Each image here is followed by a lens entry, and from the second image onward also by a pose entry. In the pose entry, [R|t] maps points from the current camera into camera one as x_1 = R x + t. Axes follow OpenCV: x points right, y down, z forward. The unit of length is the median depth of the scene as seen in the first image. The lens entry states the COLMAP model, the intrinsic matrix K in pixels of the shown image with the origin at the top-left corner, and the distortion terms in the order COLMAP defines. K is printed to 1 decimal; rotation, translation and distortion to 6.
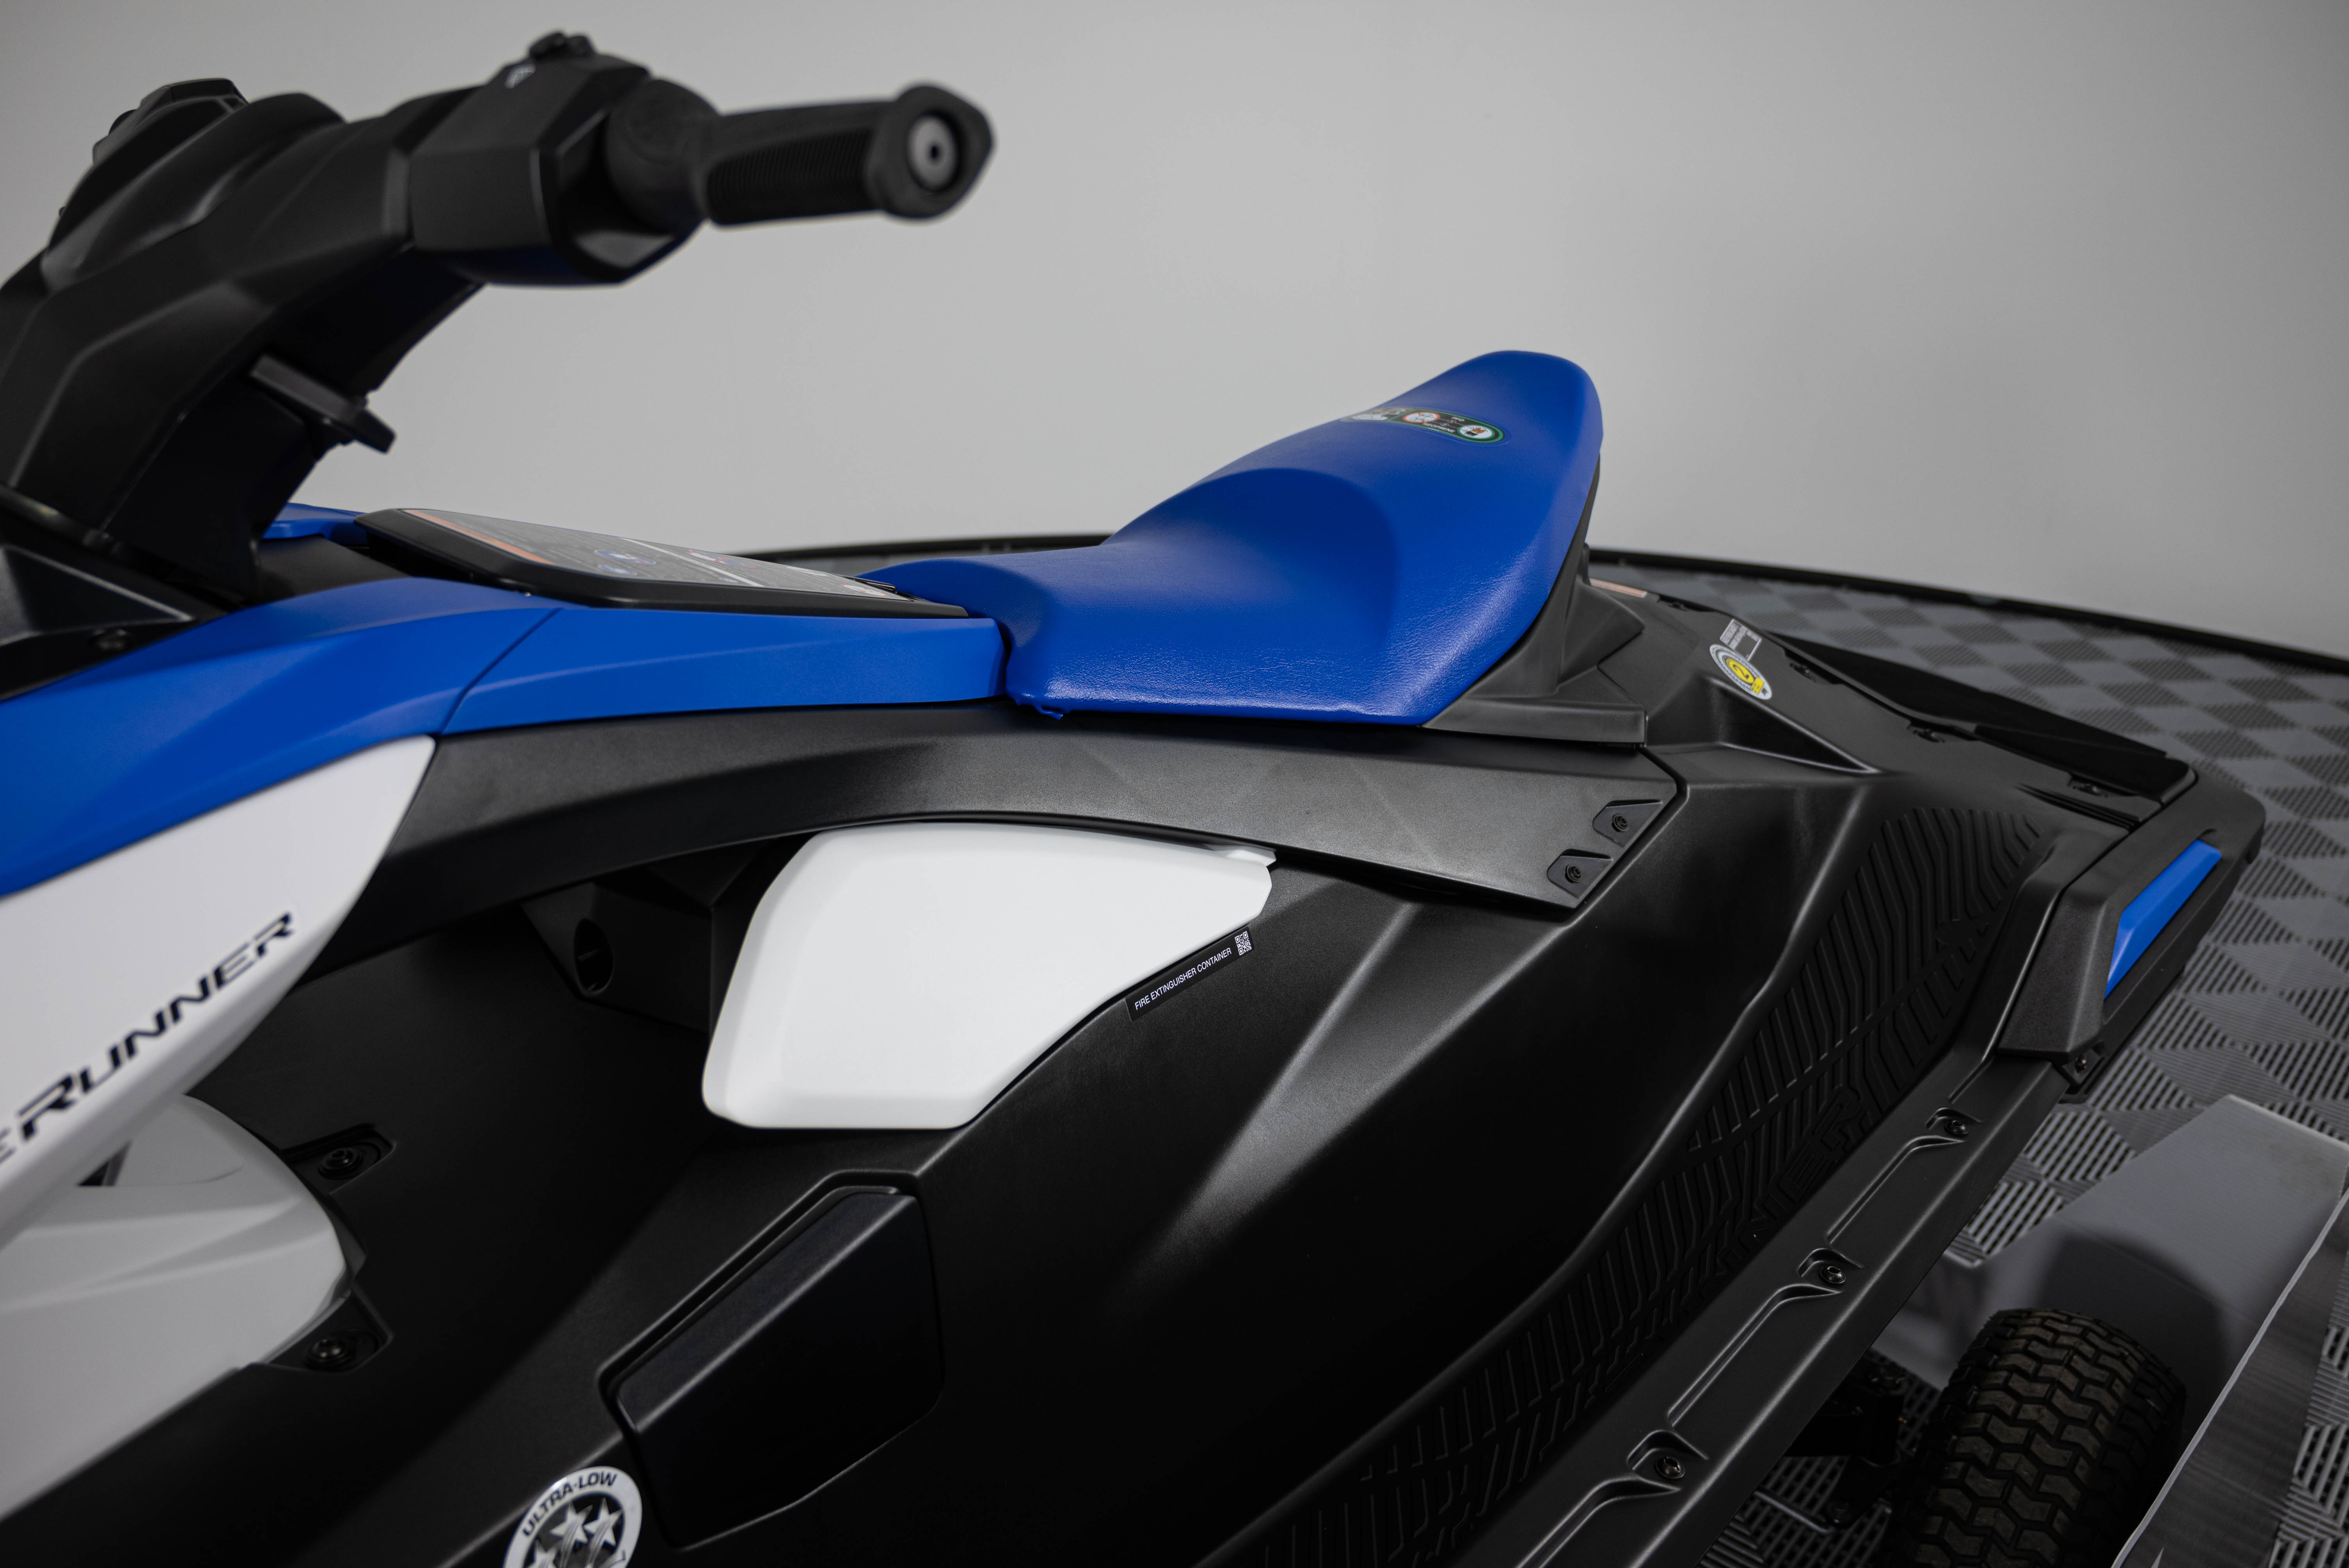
lens RADIAL K [[1787.5, 0, 1174.5], [0, 1787.5, 784.0], [0, 0, 1]] dist [-0.002327, 0.005535]
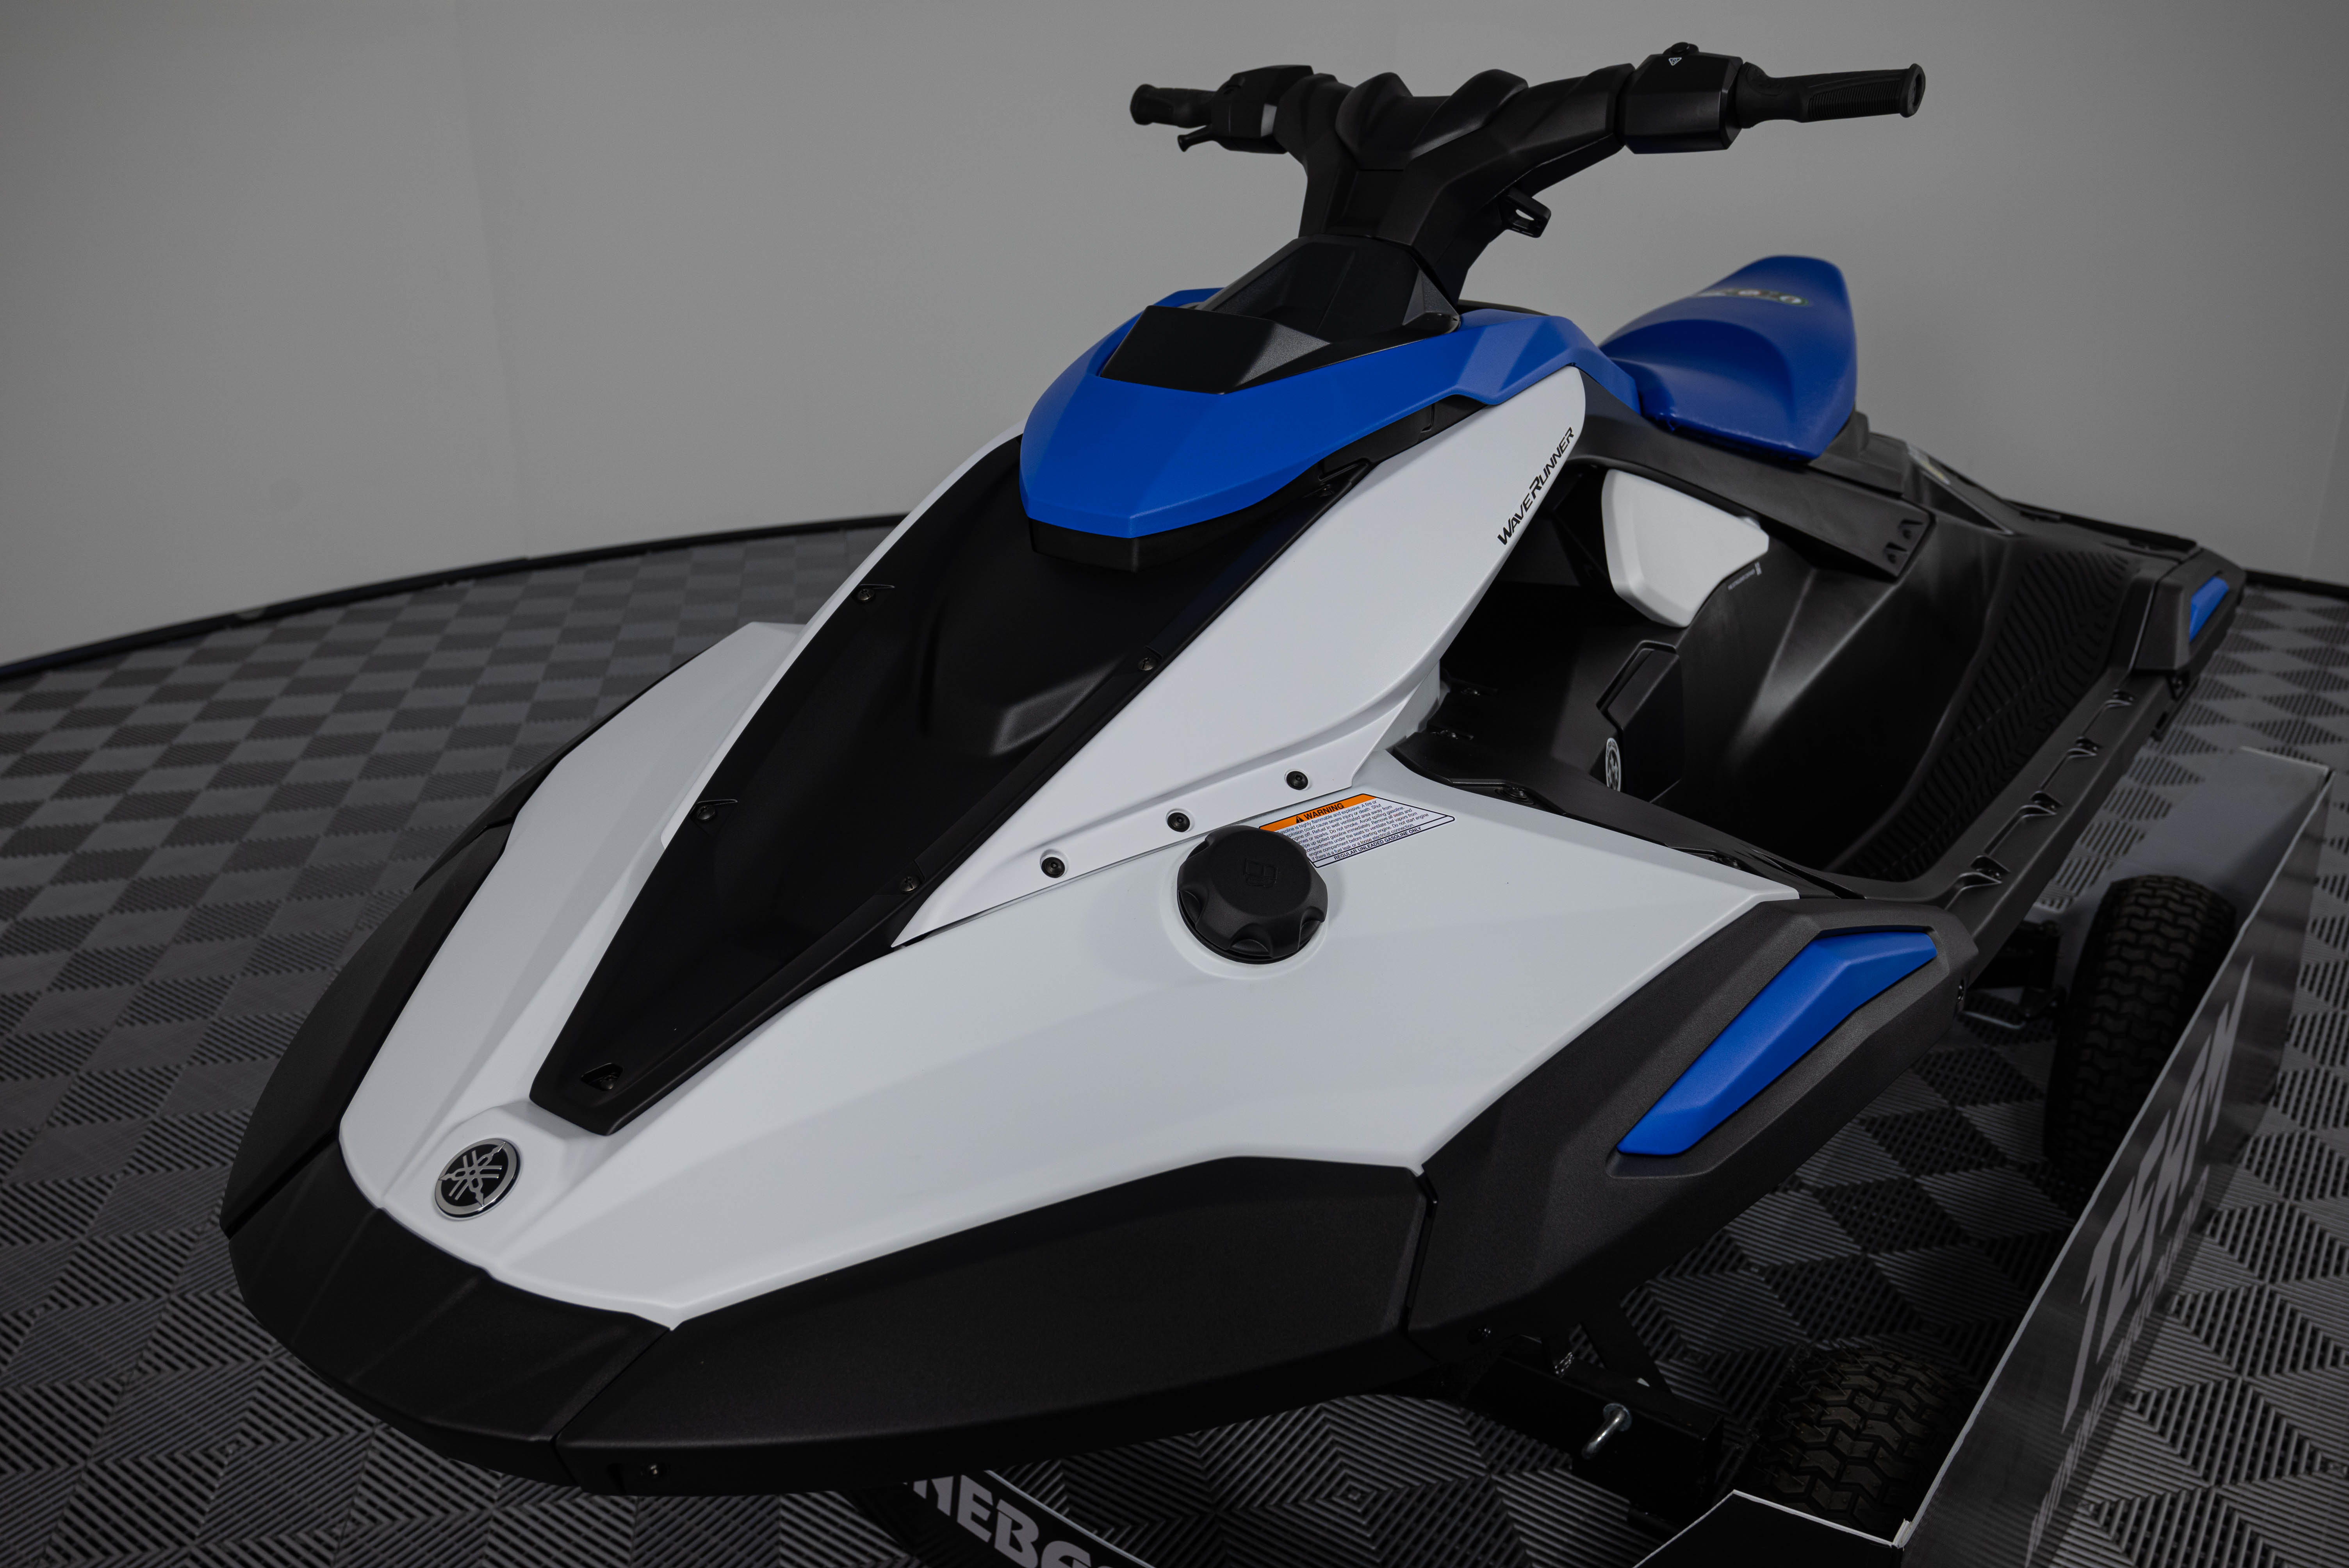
lens RADIAL K [[1883.7, 0, 1174.5], [0, 1883.7, 784.0], [0, 0, 1]] dist [-0.002262, -0.004792]
pose [[0.994085, -0.039369, 0.101219, -0.857621], [0.042347, 0.998726, -0.027450, 0.388101], [-0.100010, 0.031574, 0.994485, -0.894393]]
